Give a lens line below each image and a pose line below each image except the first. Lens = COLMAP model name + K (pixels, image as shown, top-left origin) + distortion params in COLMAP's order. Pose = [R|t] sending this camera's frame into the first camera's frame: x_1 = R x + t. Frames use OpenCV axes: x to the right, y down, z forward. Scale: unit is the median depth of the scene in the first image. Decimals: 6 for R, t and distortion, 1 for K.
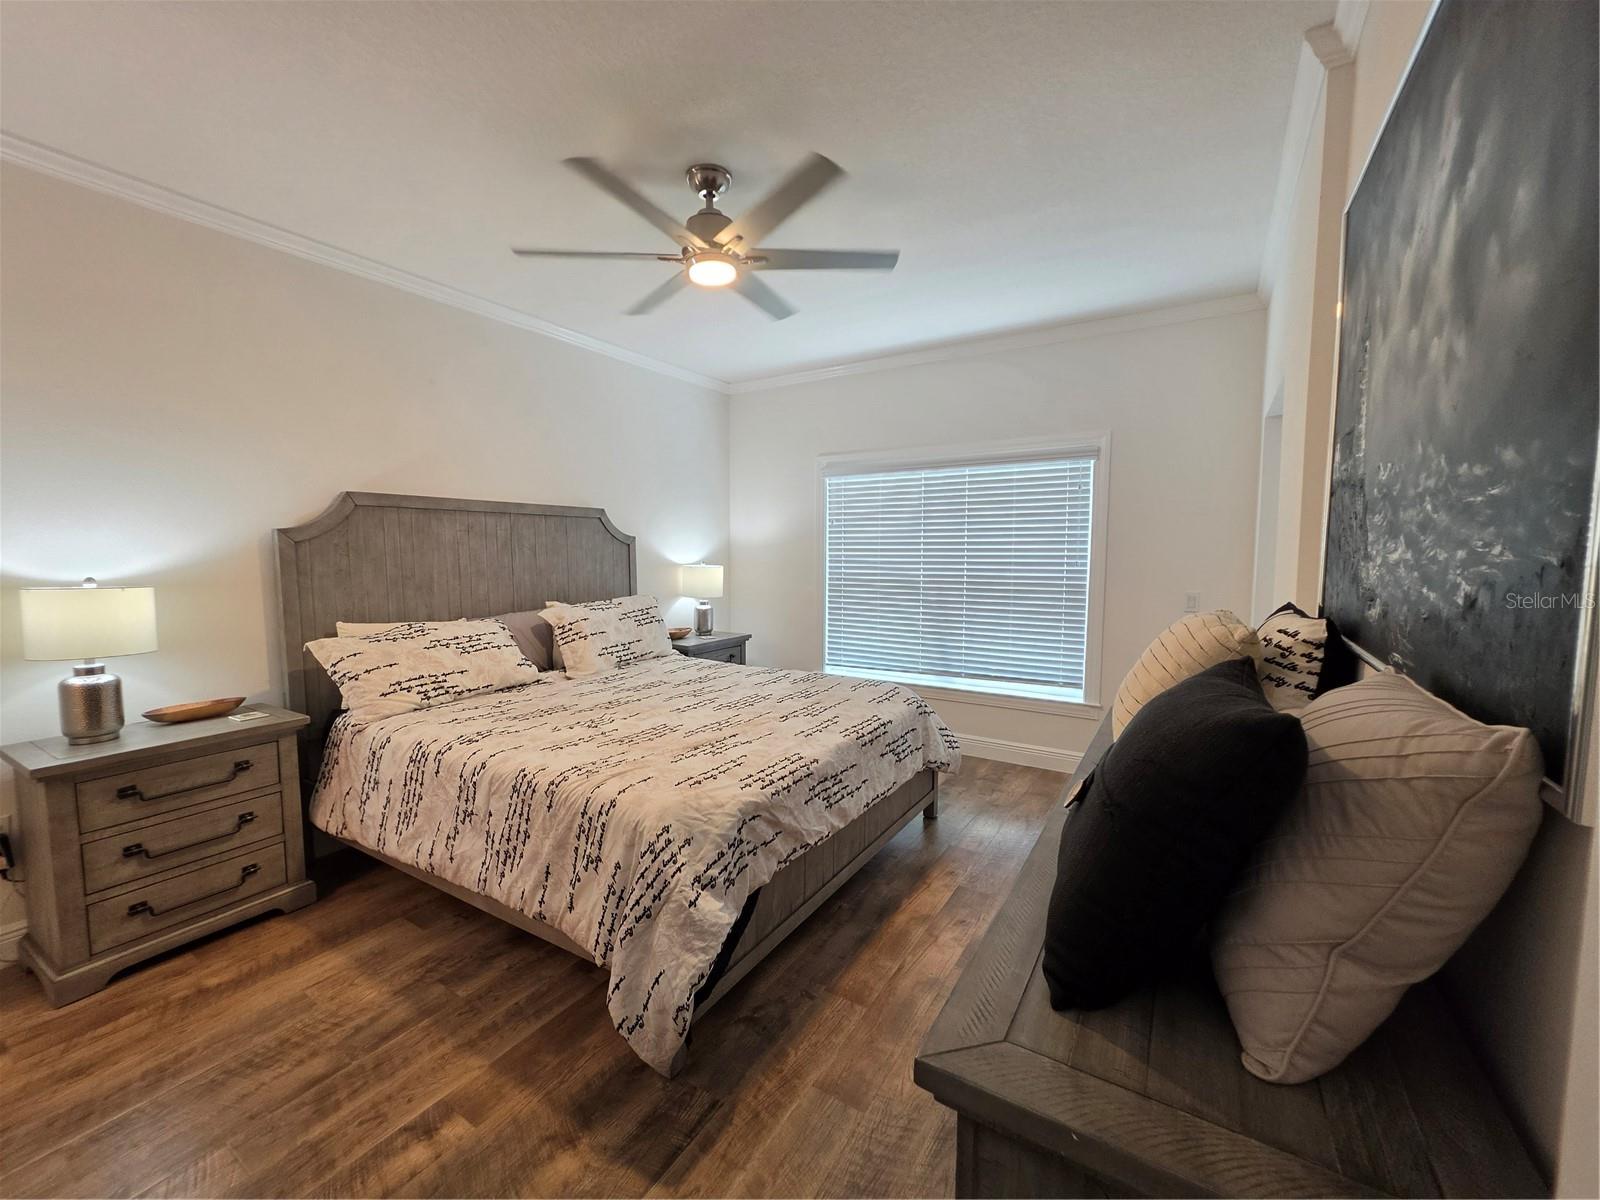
lens RADIAL K [[639.7, 0, 793.7], [0, 639.7, 602.7], [0, 0, 1]] dist [-0.003462, 0.001843]
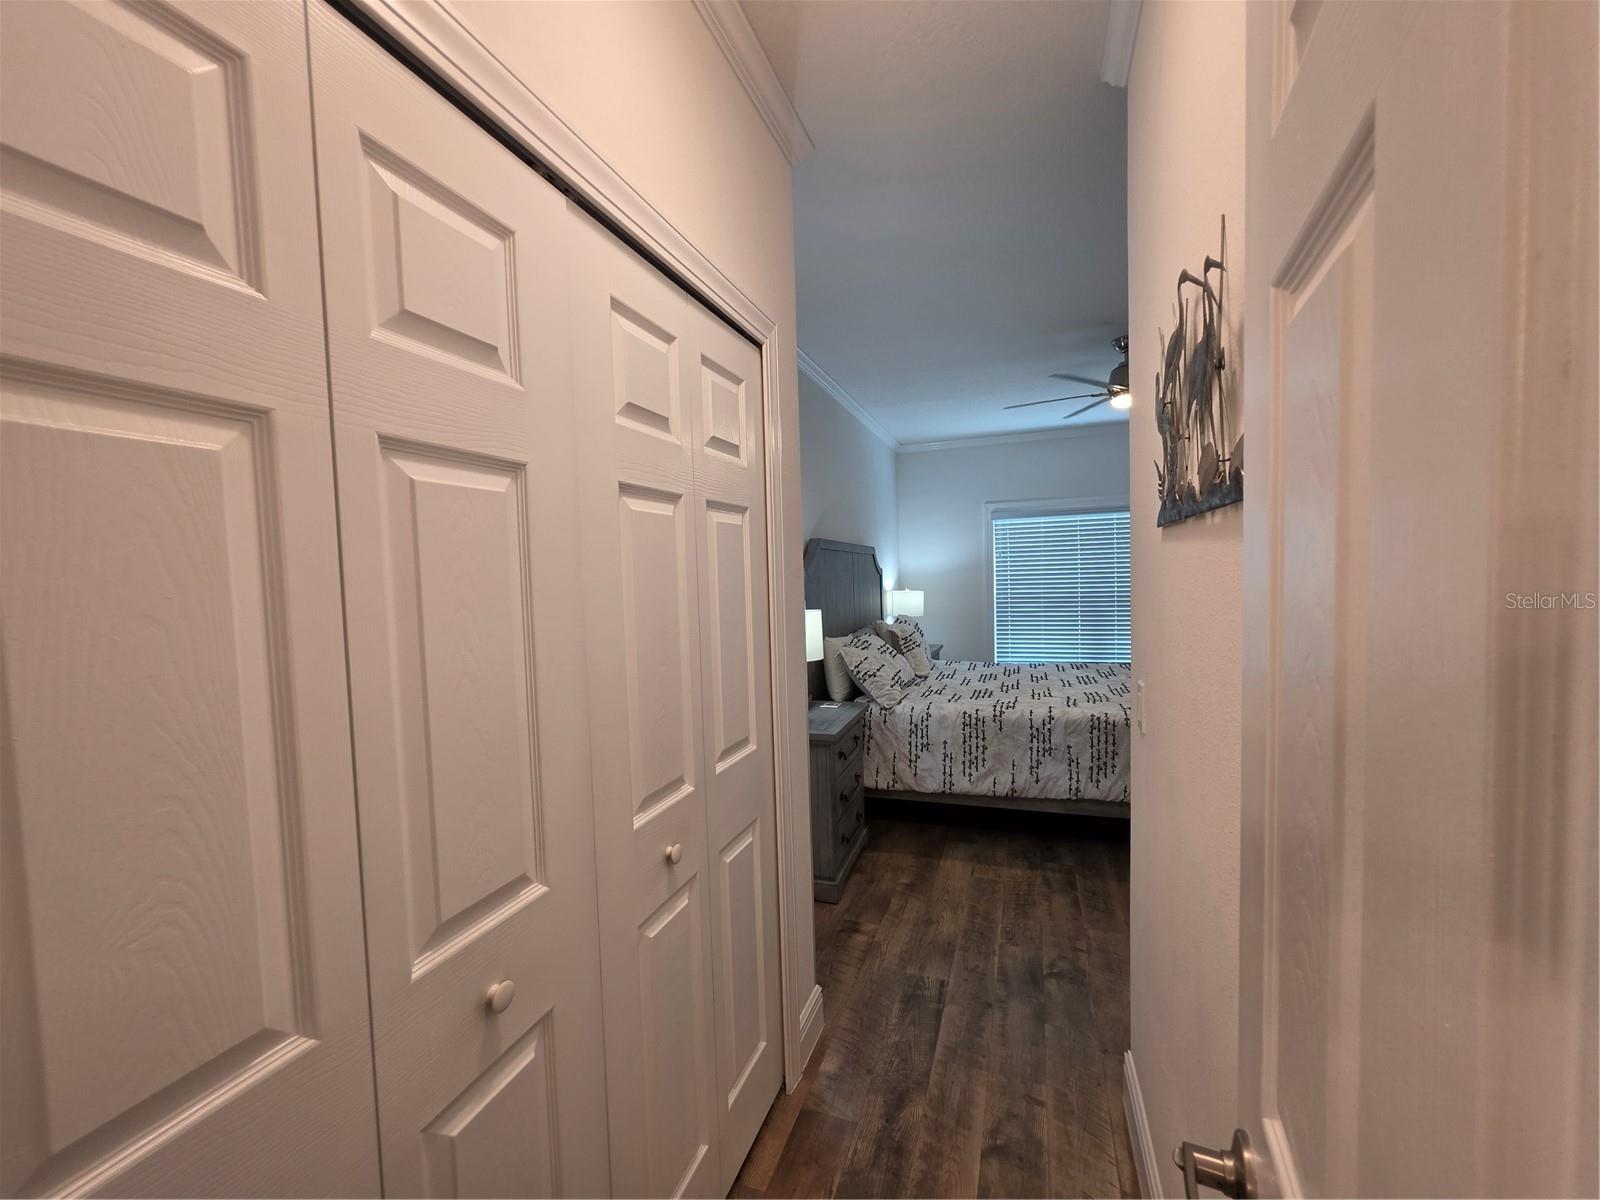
lens RADIAL K [[639.7, 0, 799.7], [0, 639.7, 605.8], [0, 0, 1]] dist [-0.003462, 0.001843]
pose [[0.975144, -0.037840, 0.218319, -1.209182], [0.046985, 0.998216, -0.036852, 0.013918], [-0.216535, 0.046193, 0.975181, -0.321765]]
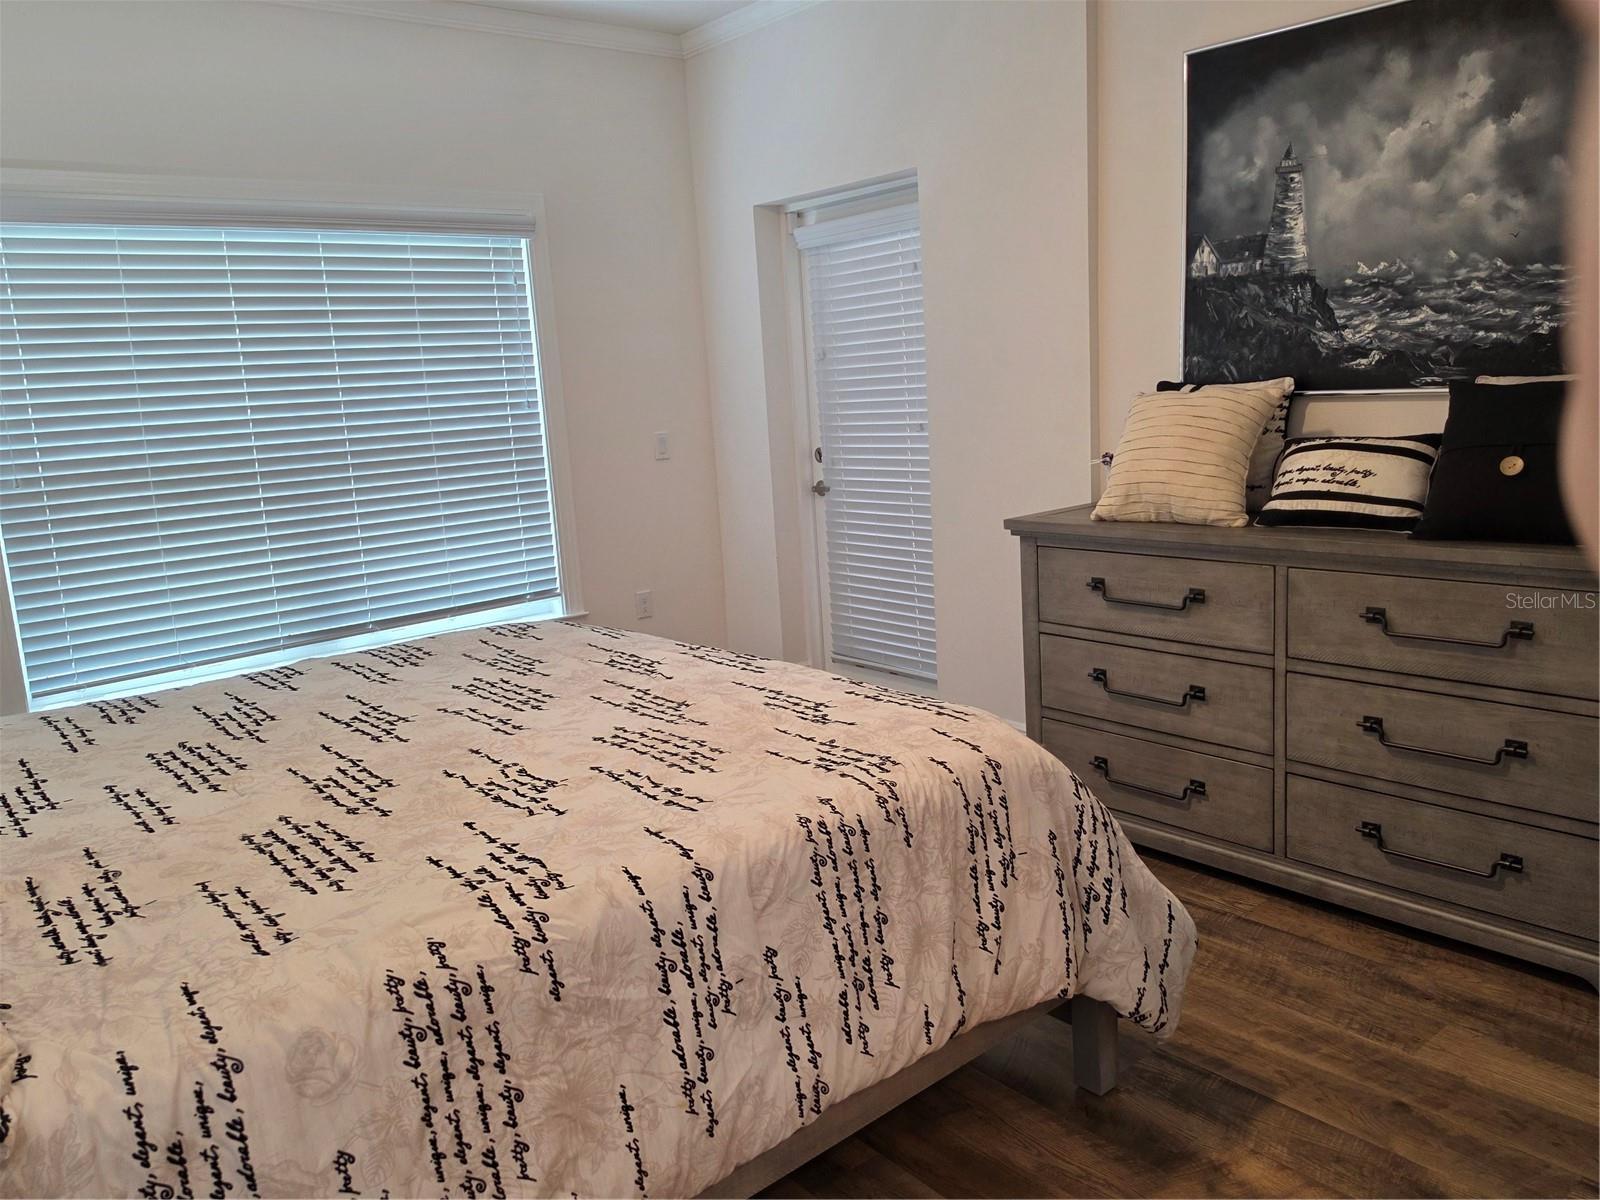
lens RADIAL K [[1203.8, 0, 799.4], [0, 1203.8, 599.1], [0, 0, 1]] dist [0.080702, -0.109343]
pose [[0.308594, -0.190789, 0.931863, -1.009581], [0.140028, 0.978116, 0.153888, -0.028013], [-0.940830, 0.082998, 0.328557, 0.579573]]
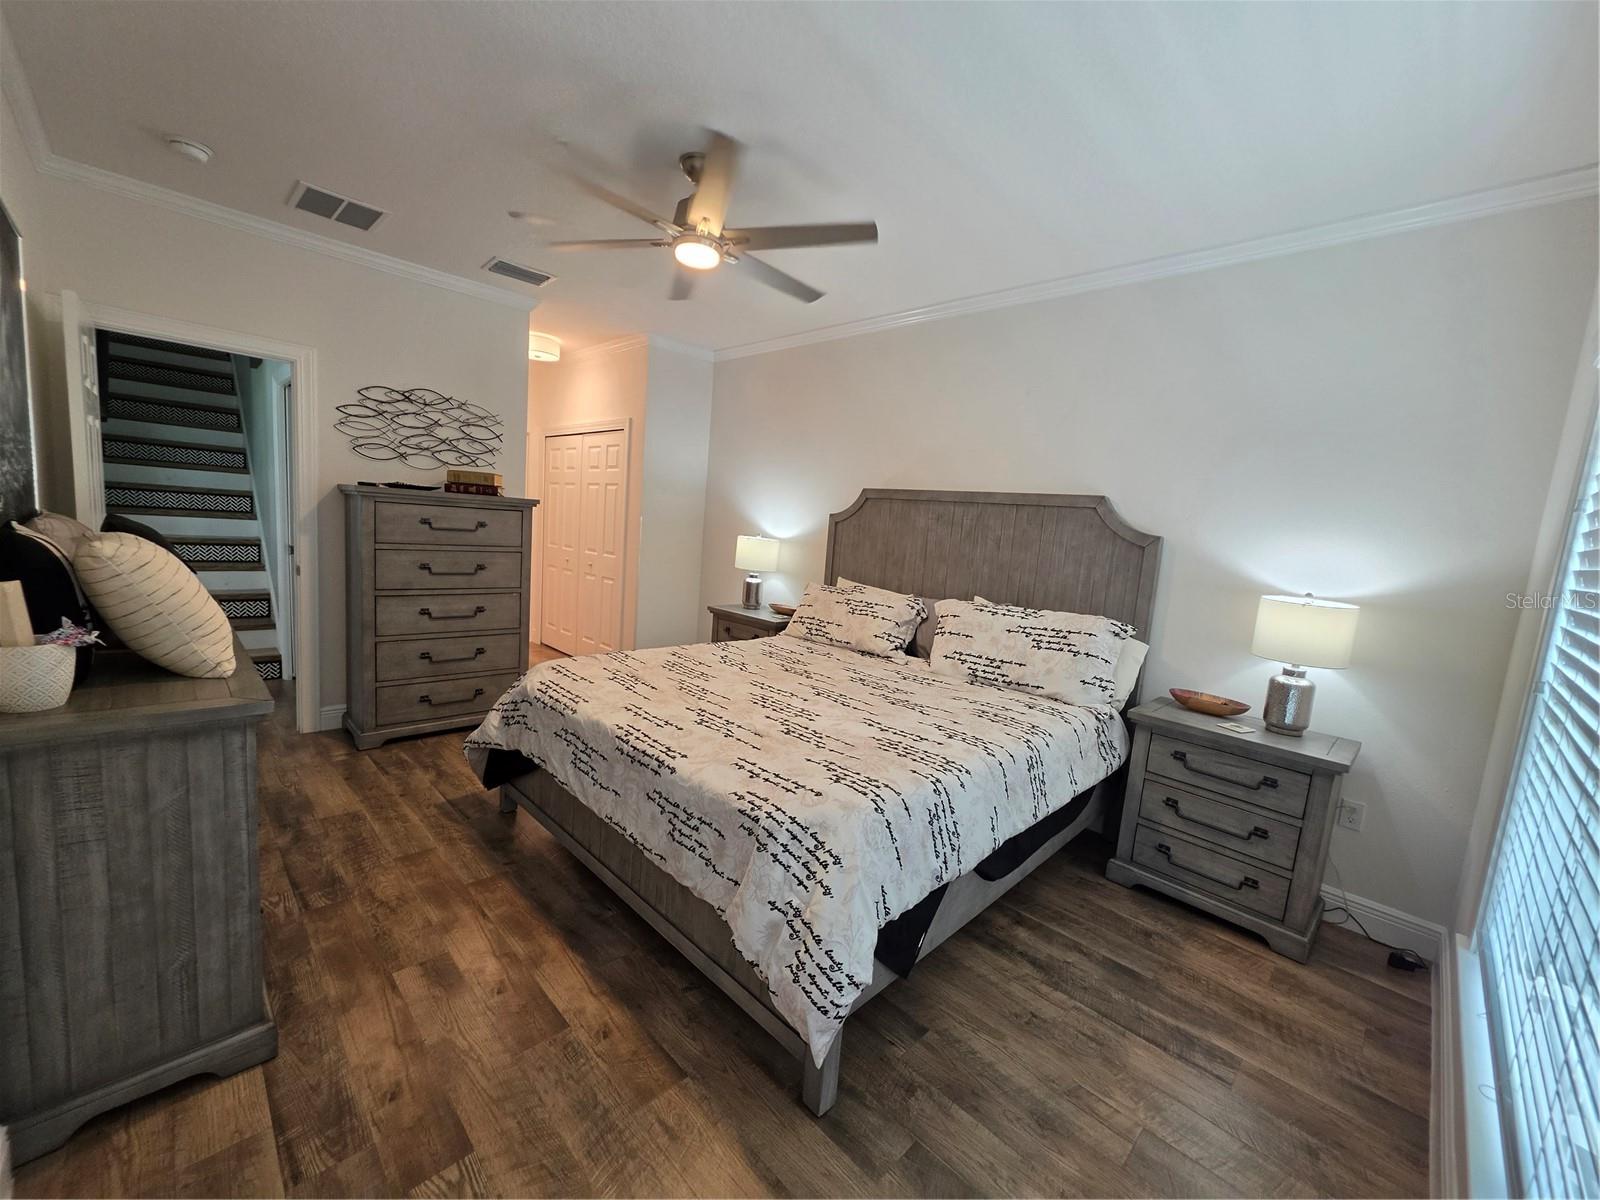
lens RADIAL K [[639.7, 0, 796.0], [0, 639.7, 605.2], [0, 0, 1]] dist [-0.003462, 0.001843]
pose [[-0.214585, 0.111672, -0.970300, 0.869627], [-0.161506, 0.975709, 0.148012, -0.125521], [0.963260, 0.188470, -0.191337, 1.380943]]
